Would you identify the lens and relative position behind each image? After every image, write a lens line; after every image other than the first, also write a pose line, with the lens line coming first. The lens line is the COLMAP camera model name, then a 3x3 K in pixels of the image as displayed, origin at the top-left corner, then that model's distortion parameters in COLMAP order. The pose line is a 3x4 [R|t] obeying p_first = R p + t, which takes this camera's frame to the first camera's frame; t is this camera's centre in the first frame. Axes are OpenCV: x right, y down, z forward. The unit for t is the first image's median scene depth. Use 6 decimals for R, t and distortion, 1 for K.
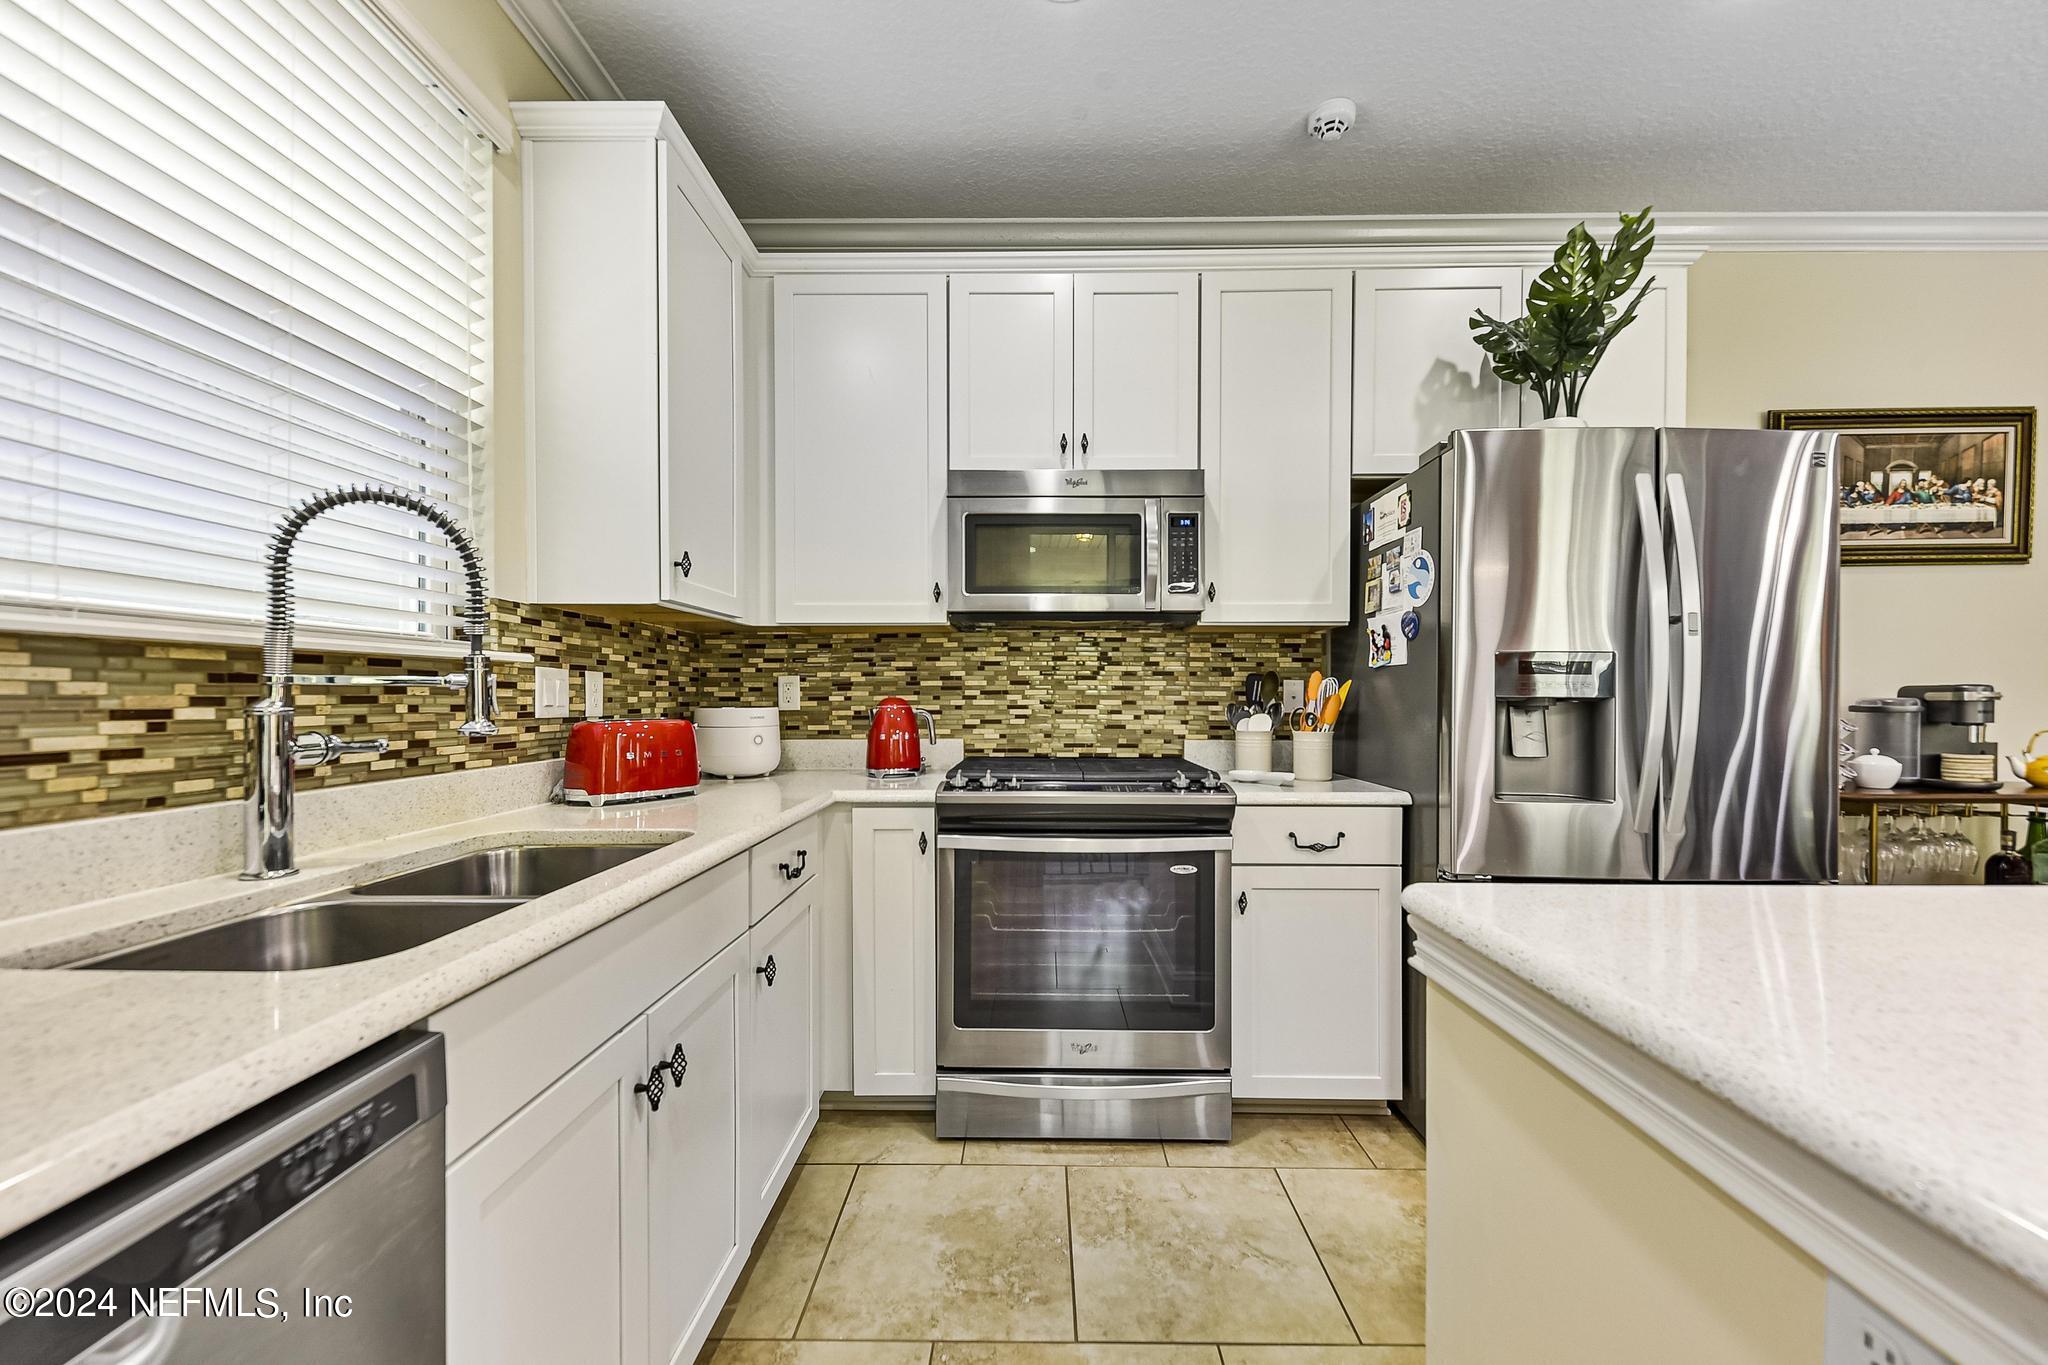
lens RADIAL K [[771.9, 0, 1025.3], [0, 771.9, 704.3], [0, 0, 1]] dist [-0.000518, -0.000276]
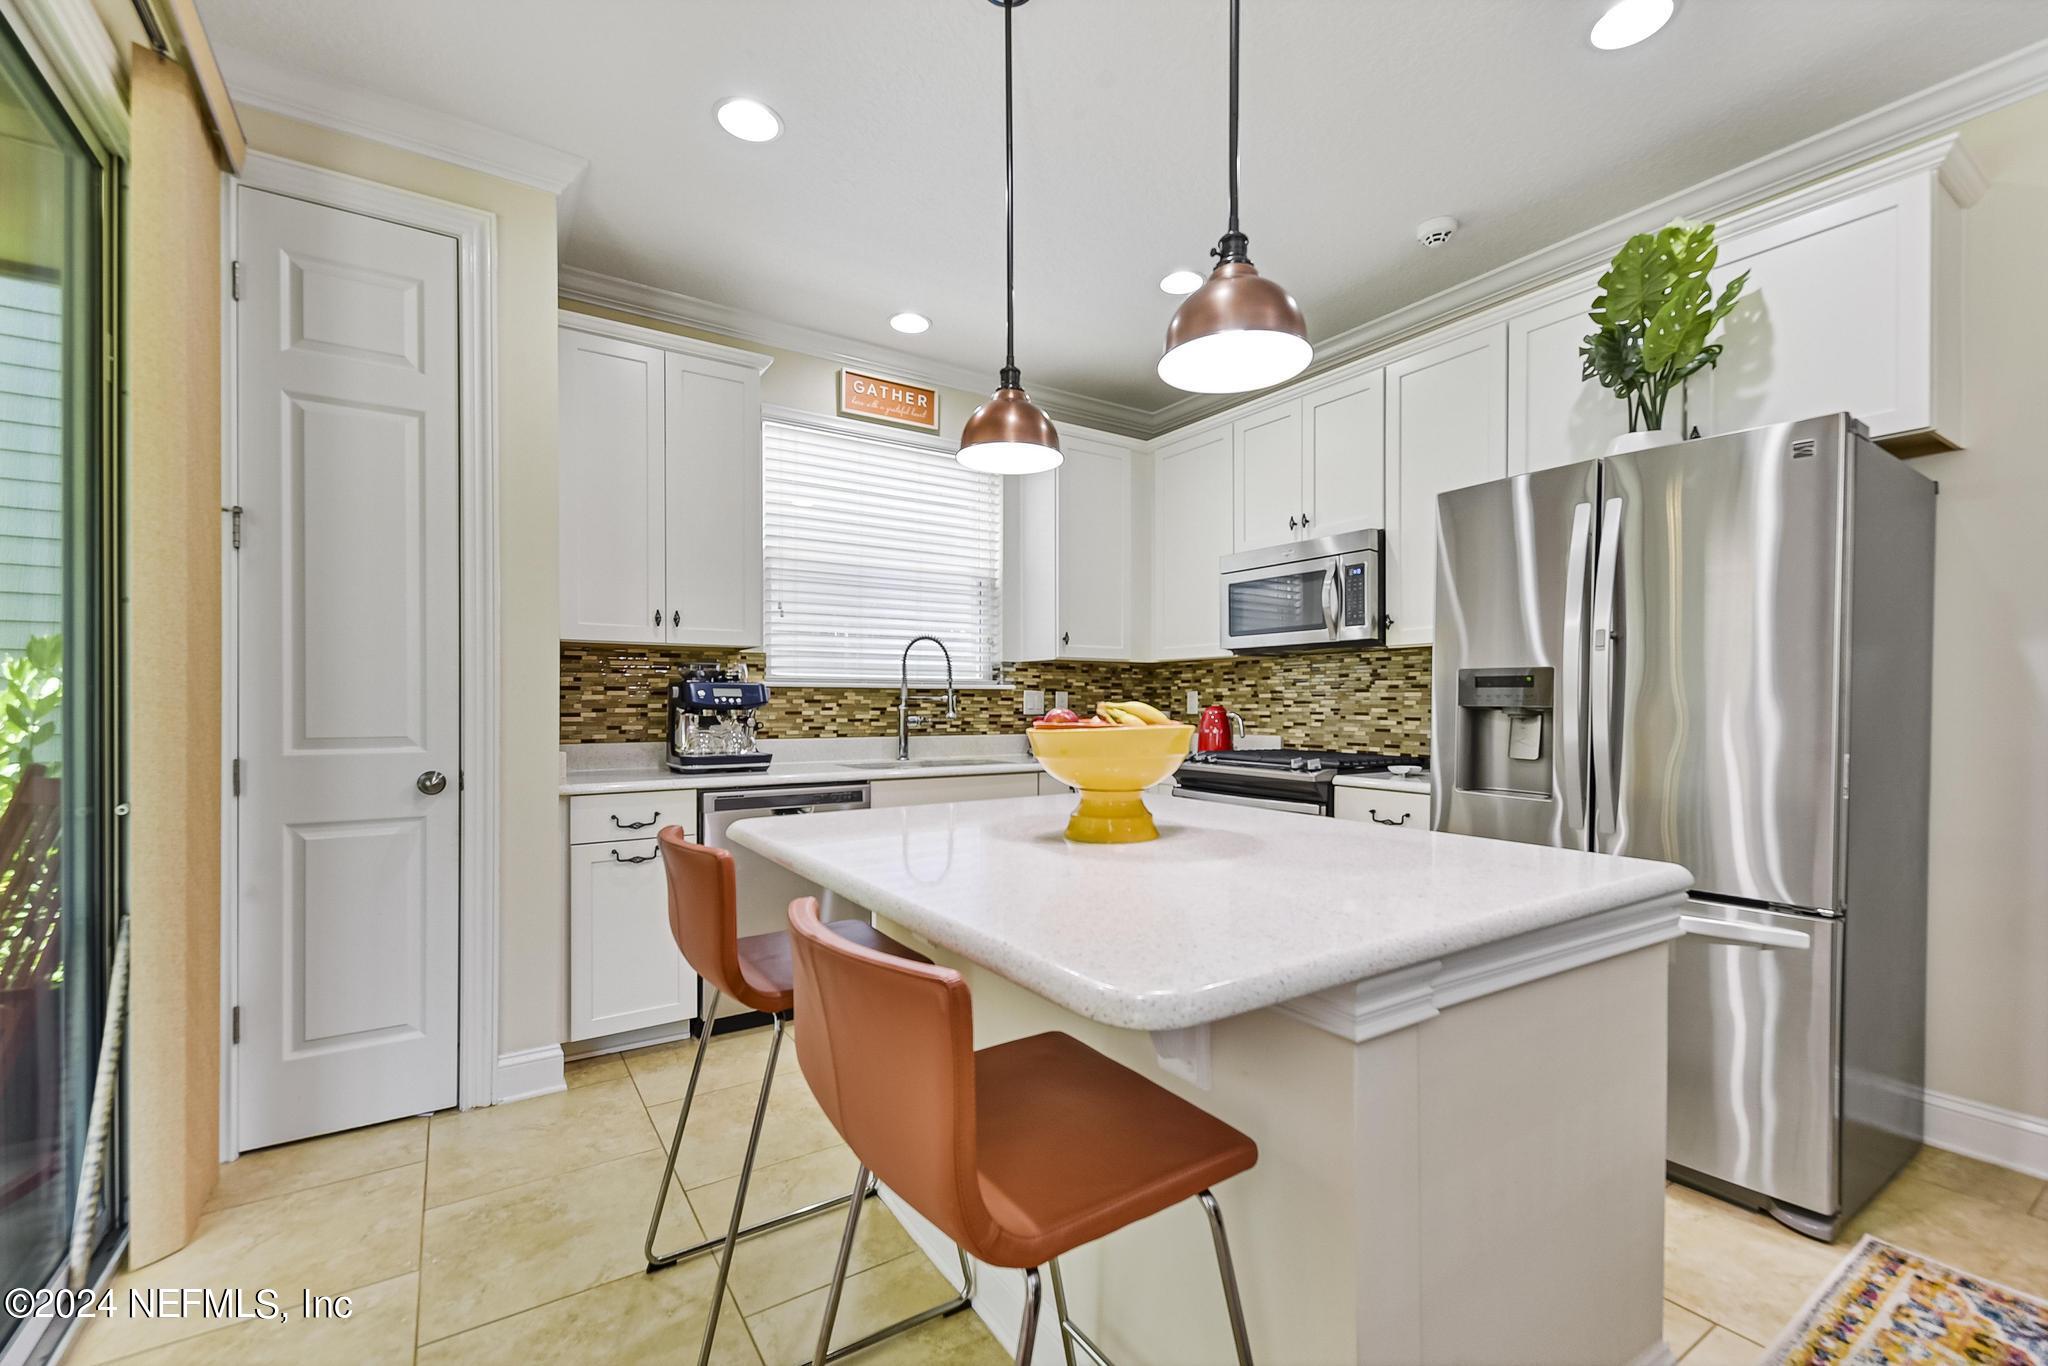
lens RADIAL K [[842.0, 0, 1011.9], [0, 842.0, 704.7], [0, 0, 1]] dist [-0.000665, -0.000052]
pose [[0.546404, 0.002841, -0.837517, 1.177154], [-0.011501, 0.999925, -0.004111, 0.001035], [0.837443, 0.011878, 0.546396, -0.284237]]
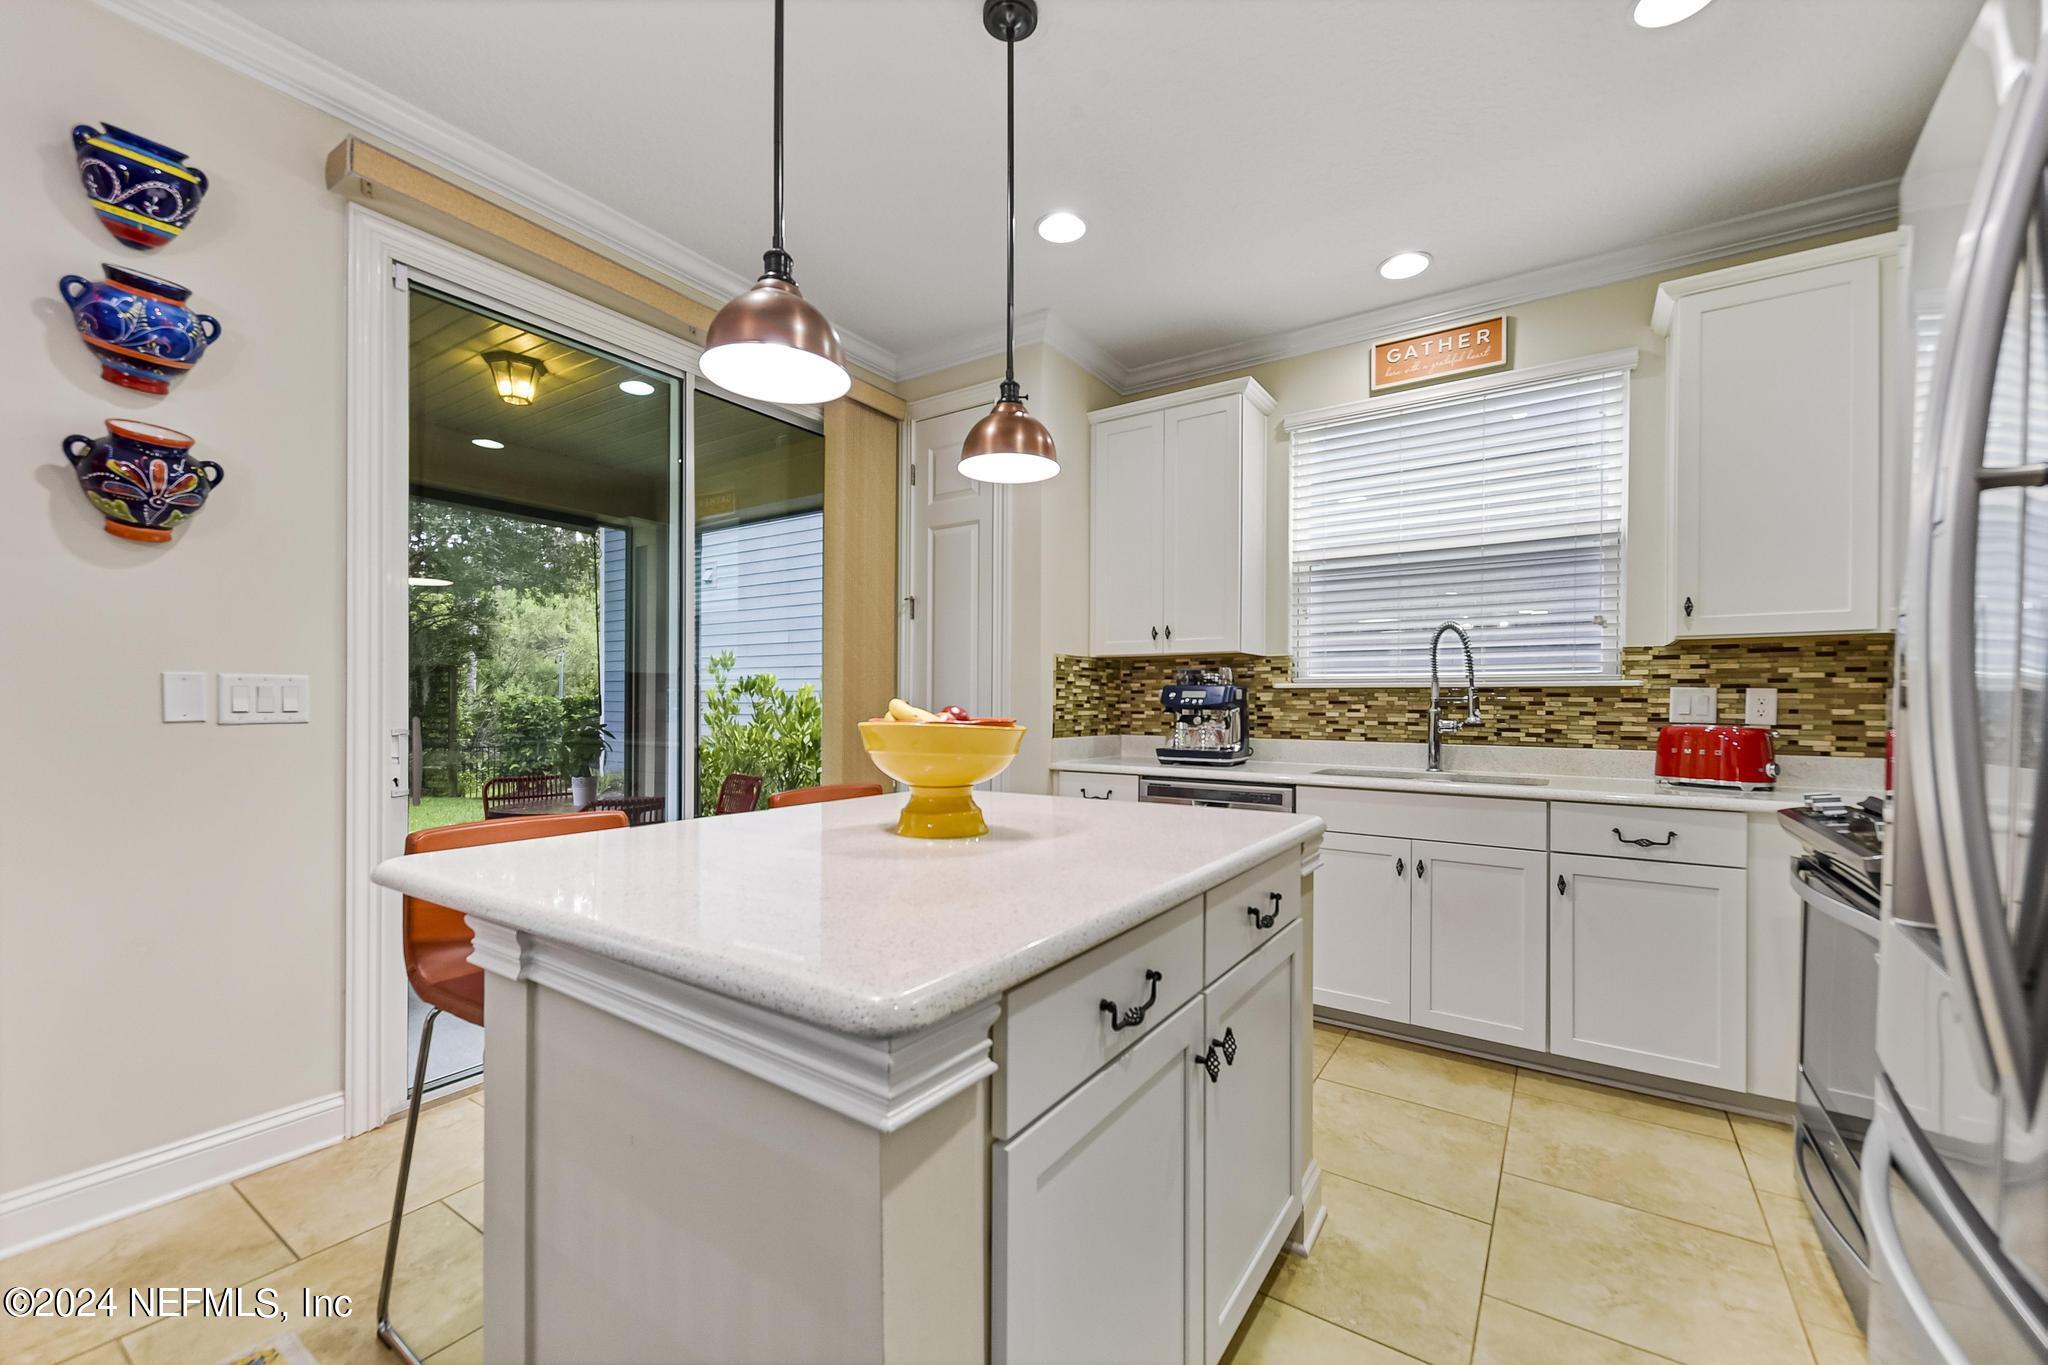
lens RADIAL K [[801.4, 0, 1024.0], [0, 801.4, 705.6], [0, 0, 1]] dist [0.025579, -0.010912]
pose [[-0.545976, -0.000923, -0.837801, 1.191012], [-0.015962, 0.999829, 0.009300, -0.007645], [0.837649, 0.018450, -0.545897, 0.718927]]
